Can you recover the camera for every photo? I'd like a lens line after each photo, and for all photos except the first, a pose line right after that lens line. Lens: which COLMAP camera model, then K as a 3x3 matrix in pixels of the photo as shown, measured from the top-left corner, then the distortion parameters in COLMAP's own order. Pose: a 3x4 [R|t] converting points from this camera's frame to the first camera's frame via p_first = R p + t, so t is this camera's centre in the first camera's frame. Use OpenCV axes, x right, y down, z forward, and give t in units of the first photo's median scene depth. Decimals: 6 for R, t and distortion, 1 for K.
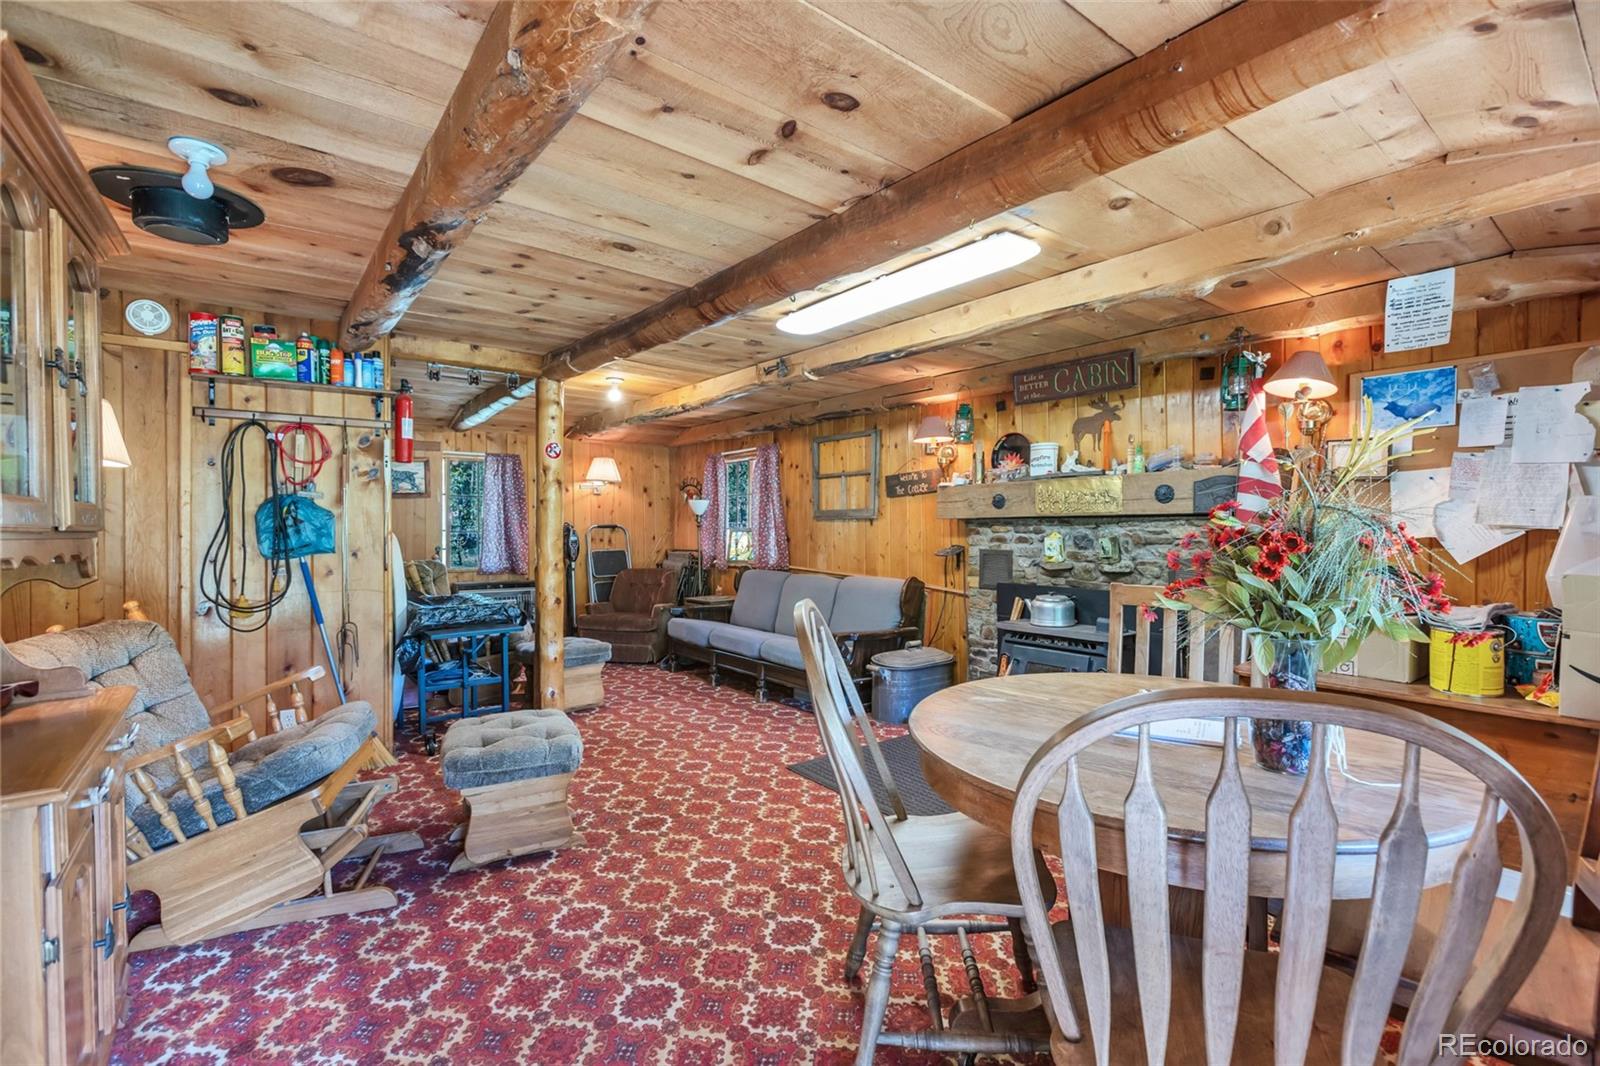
lens RADIAL K [[716.2, 0, 794.4], [0, 716.2, 529.8], [0, 0, 1]] dist [-0.001280, 0.007335]
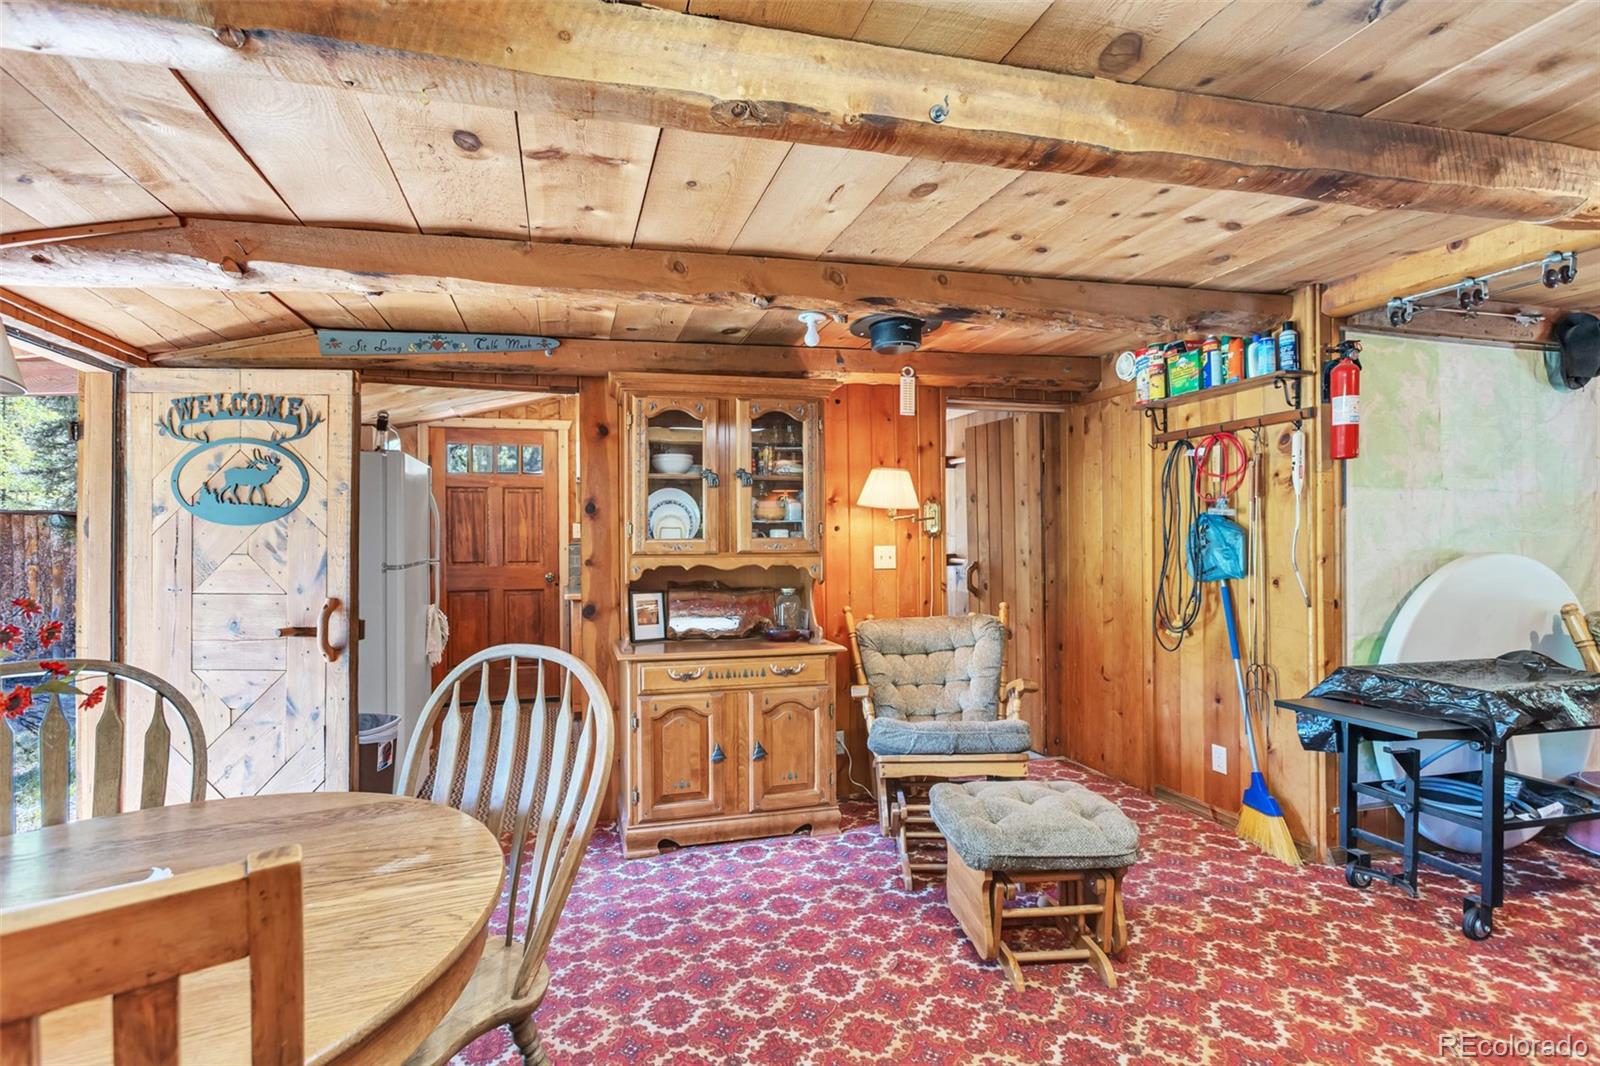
lens RADIAL K [[716.2, 0, 736.8], [0, 716.2, 535.7], [0, 0, 1]] dist [-0.001280, 0.007335]
pose [[-0.395765, 0.006672, -0.918328, 0.364236], [0.002579, 0.999978, 0.006154, -0.024712], [0.918348, 0.000068, -0.395773, 0.759890]]
